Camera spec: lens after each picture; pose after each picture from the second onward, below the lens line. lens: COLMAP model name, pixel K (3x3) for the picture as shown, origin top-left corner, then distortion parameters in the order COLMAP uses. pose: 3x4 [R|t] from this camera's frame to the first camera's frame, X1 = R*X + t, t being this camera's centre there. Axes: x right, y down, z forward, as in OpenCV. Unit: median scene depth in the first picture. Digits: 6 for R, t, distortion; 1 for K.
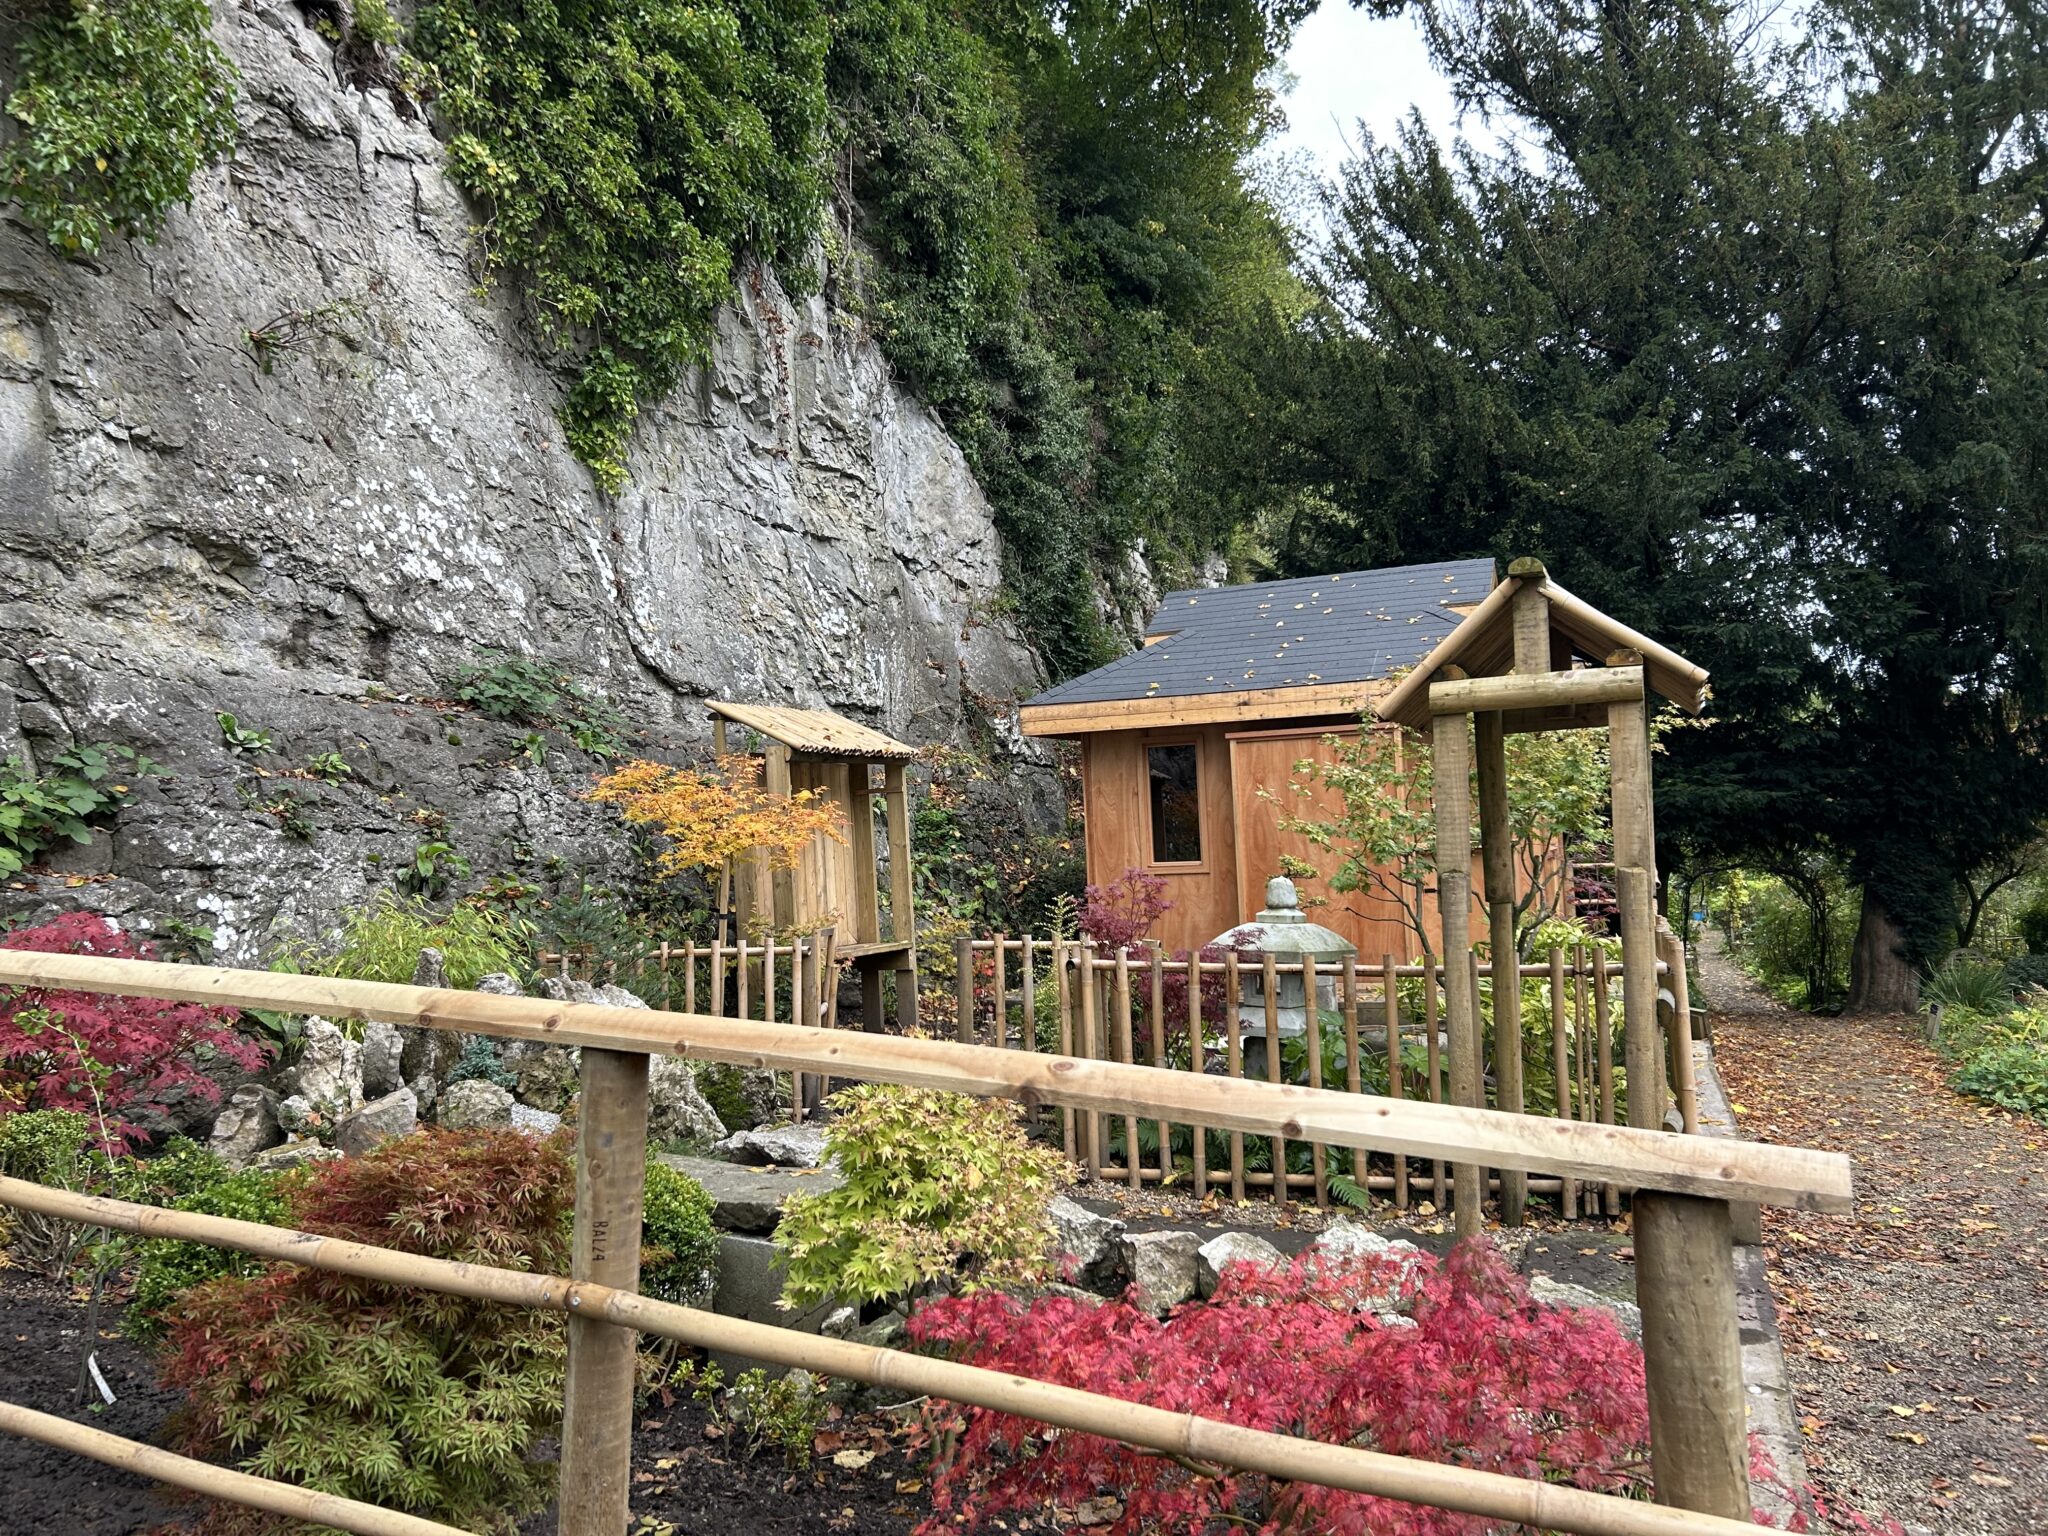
lens RADIAL K [[1531.4, 0, 1026.7], [0, 1531.4, 779.9], [0, 0, 1]] dist [0.052142, -0.058579]
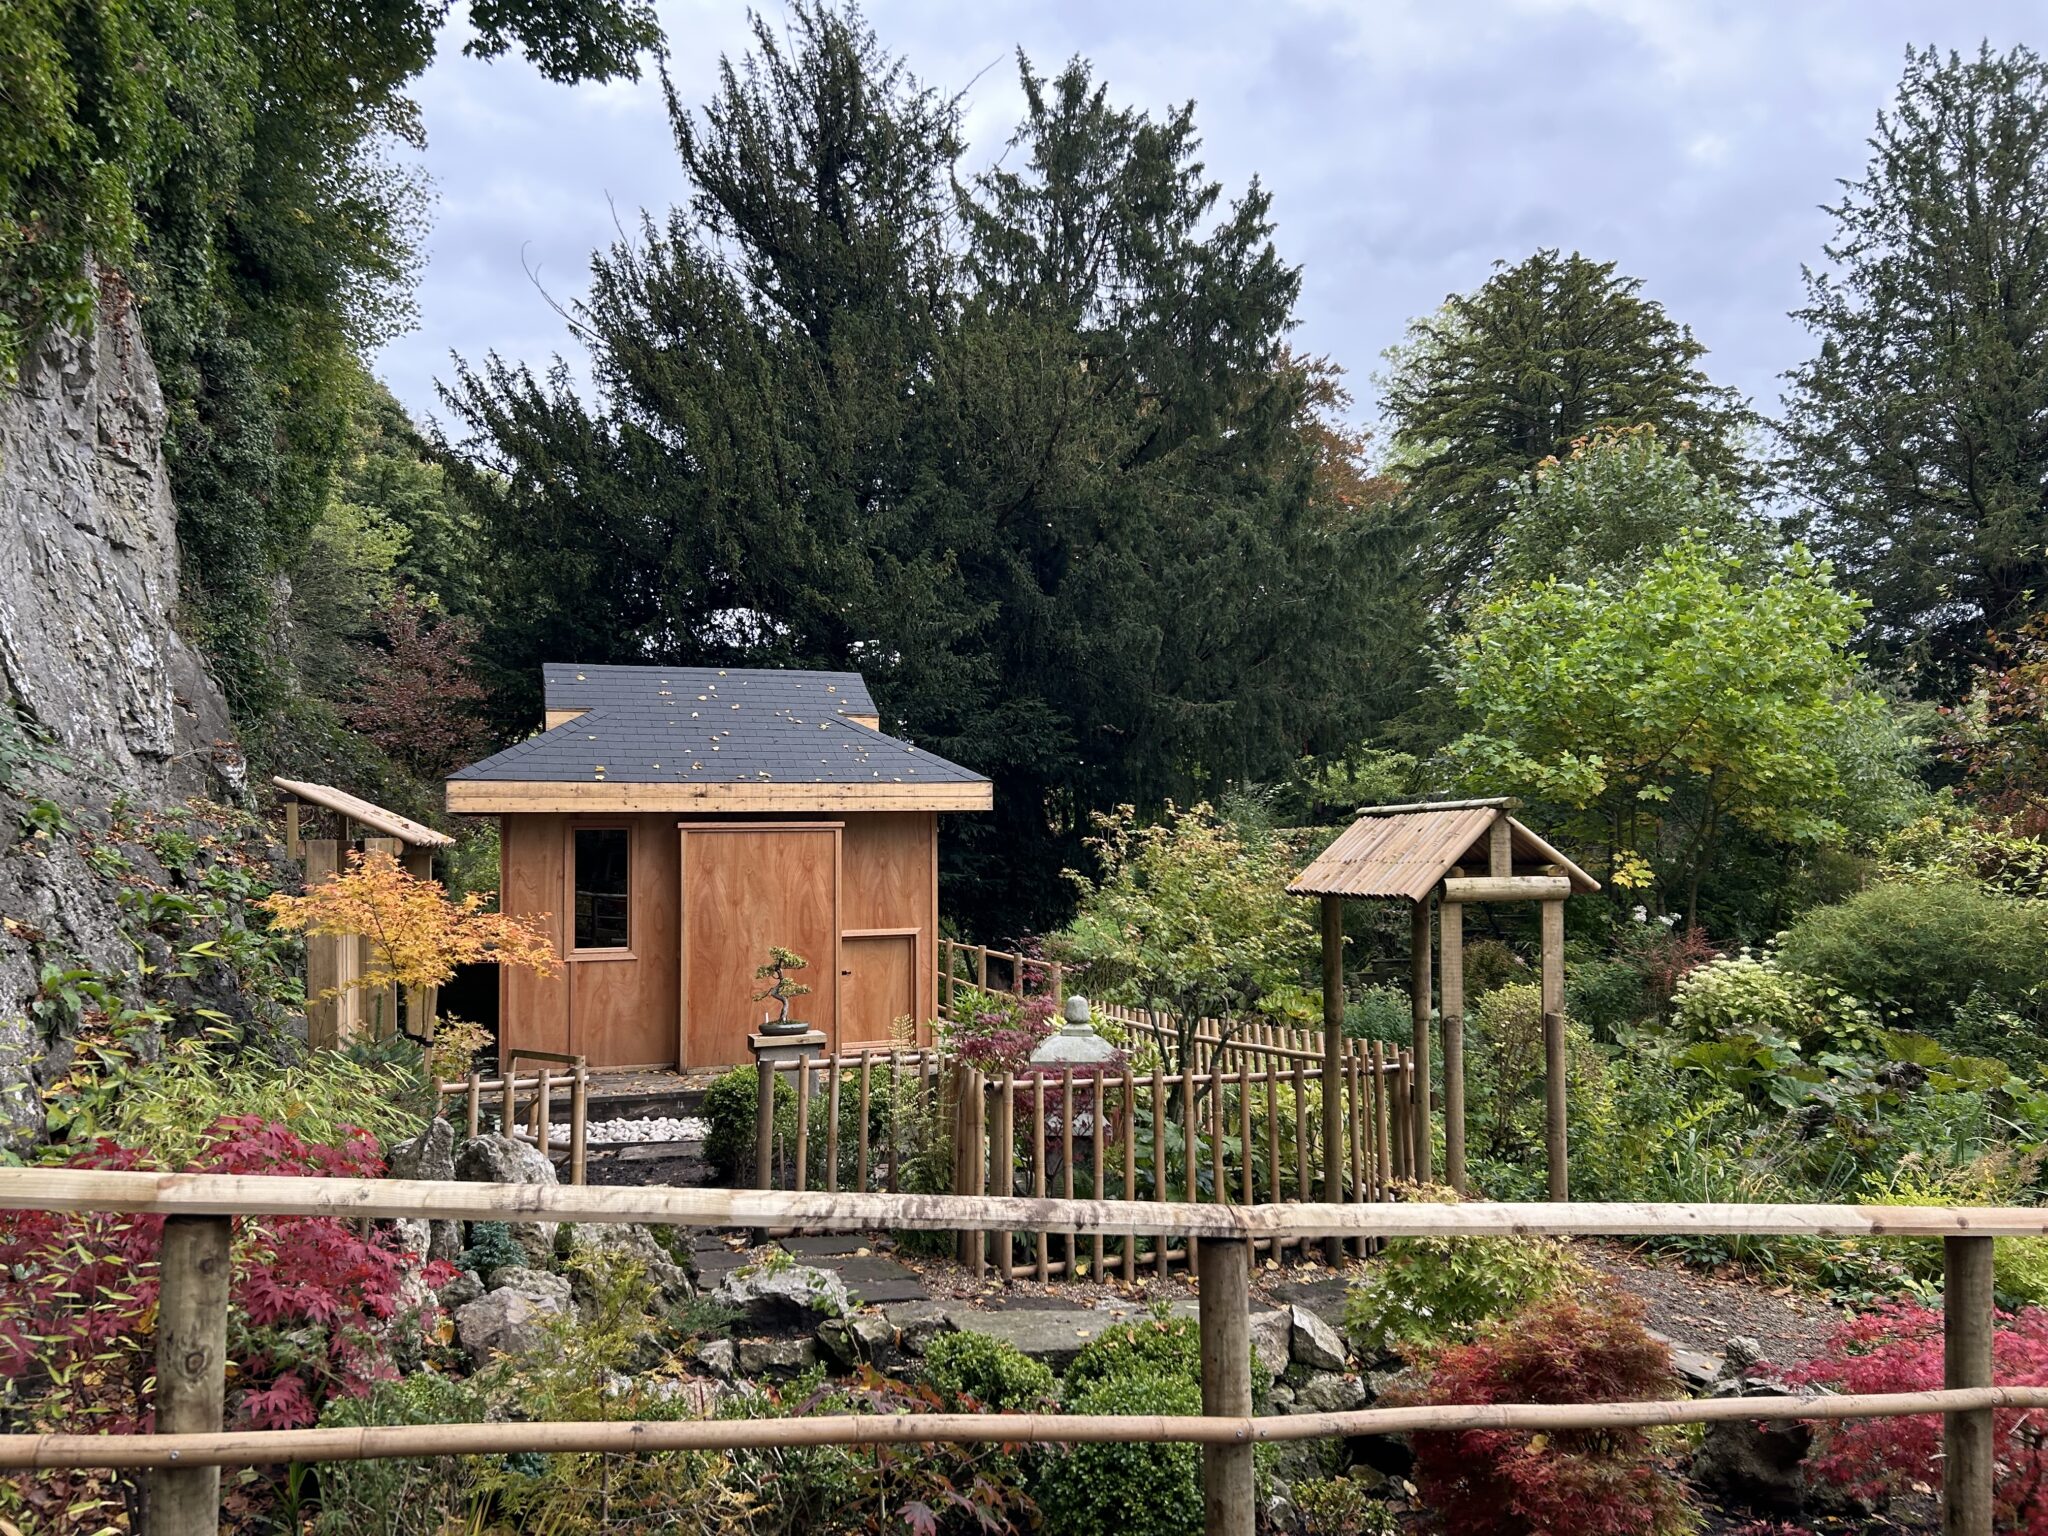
lens RADIAL K [[1531.4, 0, 1026.7], [0, 1531.4, 779.9], [0, 0, 1]] dist [0.052142, -0.058579]
pose [[0.758193, 0.062046, 0.649072, -0.549347], [-0.049114, 0.998069, -0.038037, -0.047852], [-0.650178, -0.003040, 0.759776, 0.113004]]
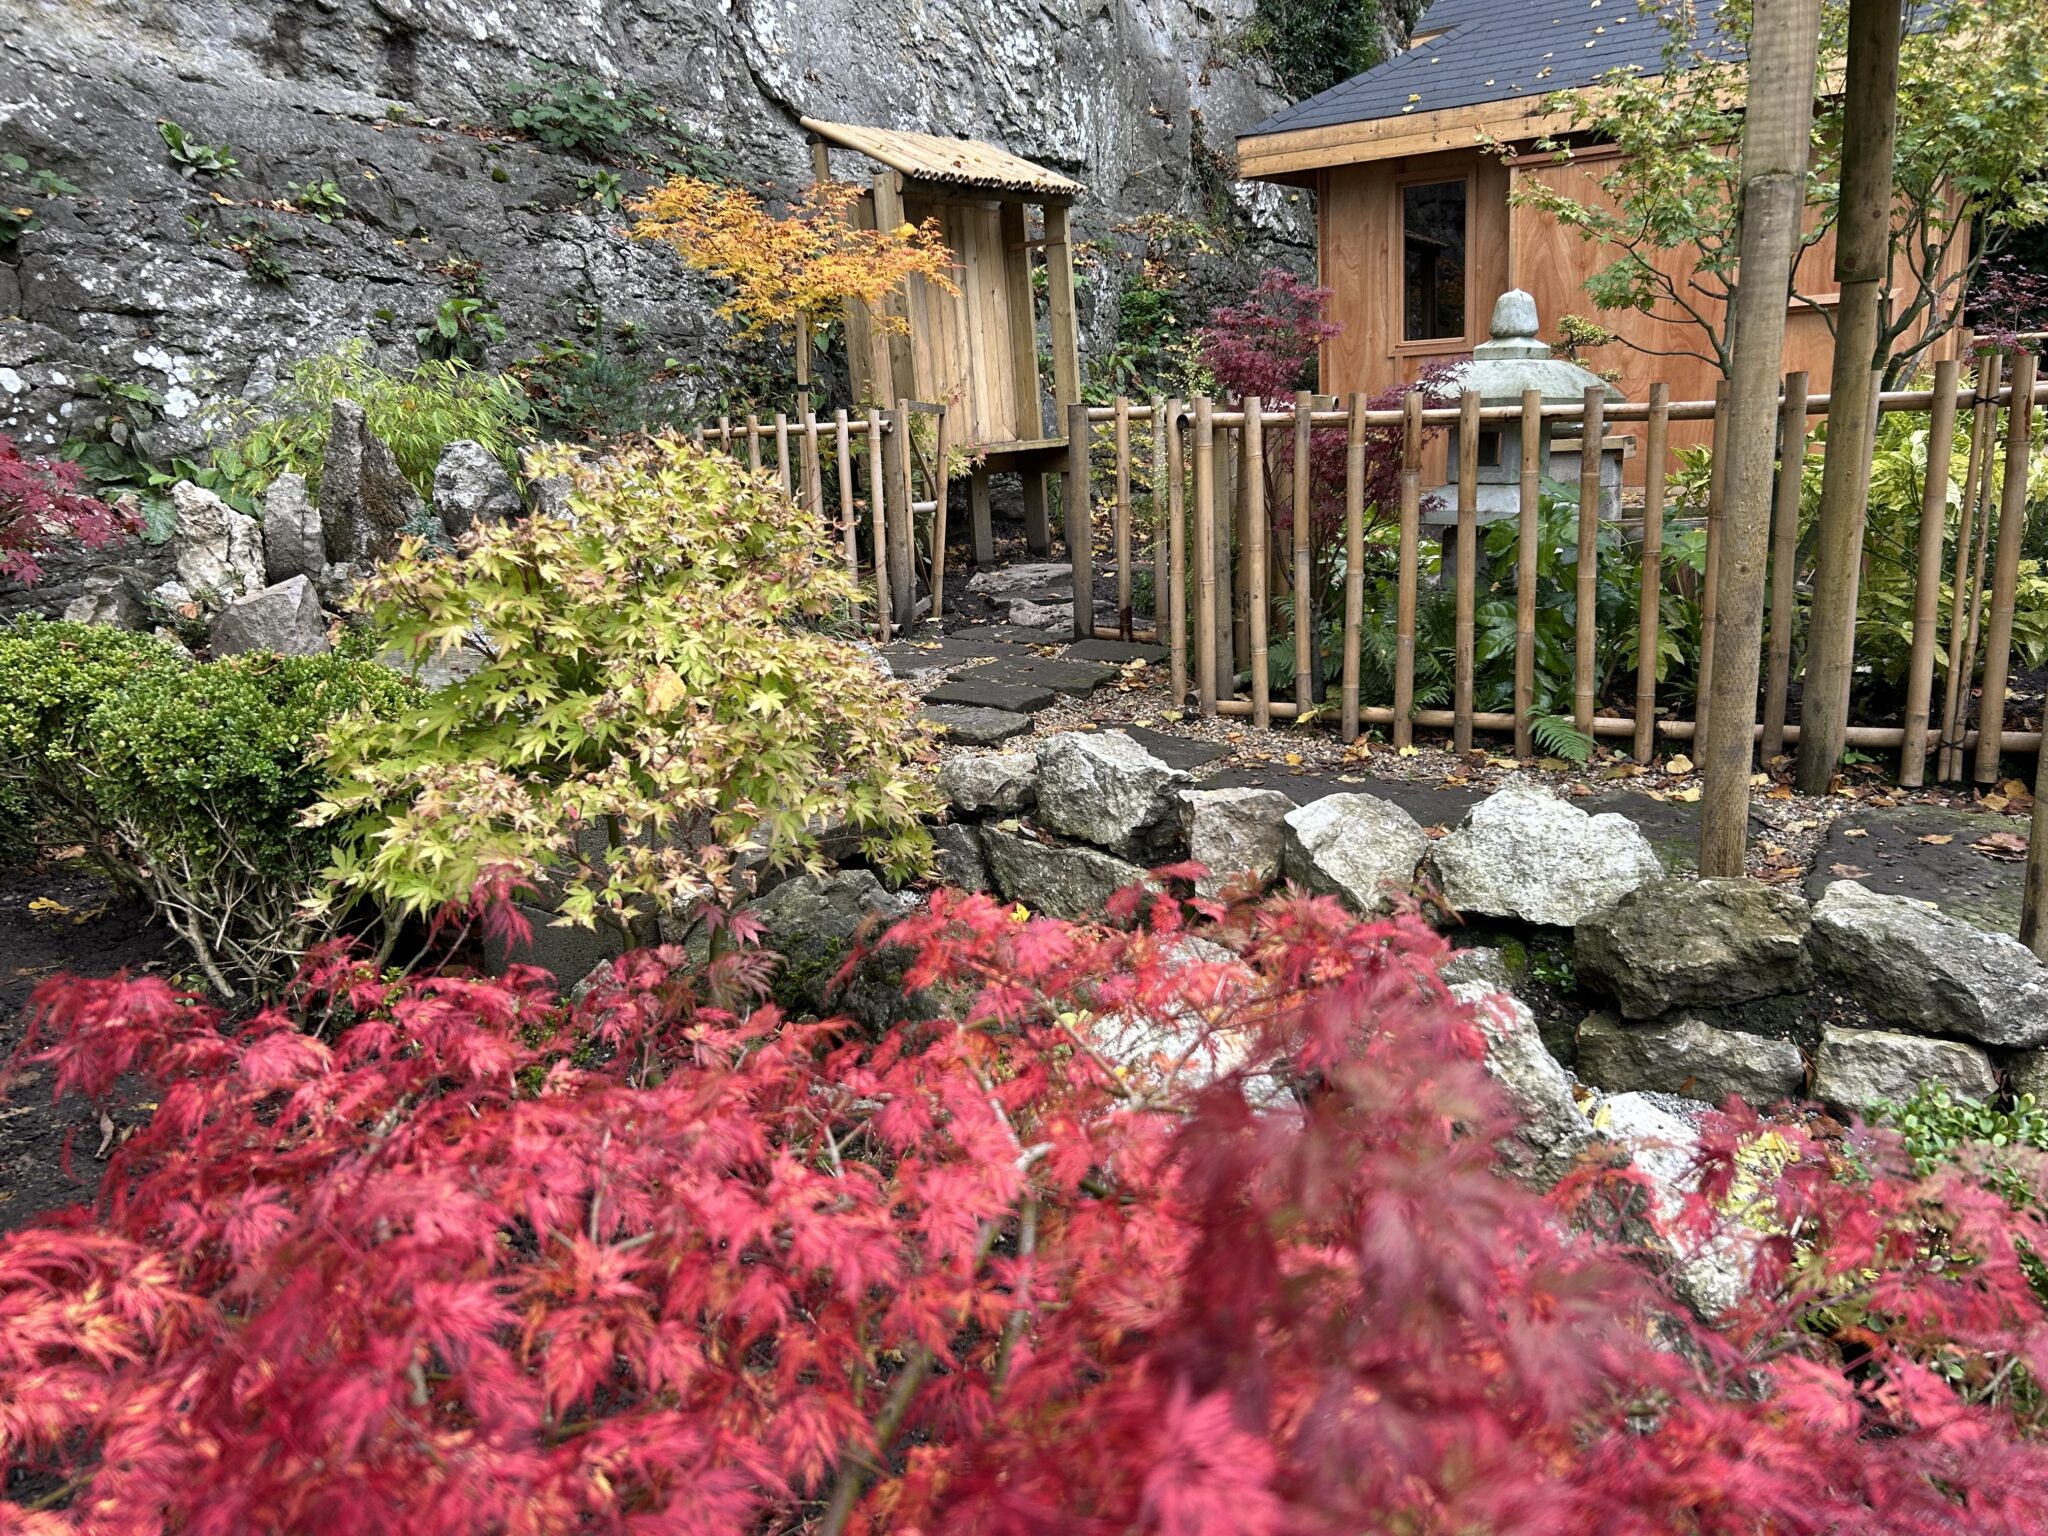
lens RADIAL K [[1535.9, 0, 1018.4], [0, 1535.9, 756.9], [0, 0, 1]] dist [0.057813, -0.055003]
pose [[0.981197, 0.030288, -0.190616, 0.075872], [0.023705, 0.961222, 0.274755, 0.058849], [0.191546, -0.274108, 0.942430, 0.221026]]
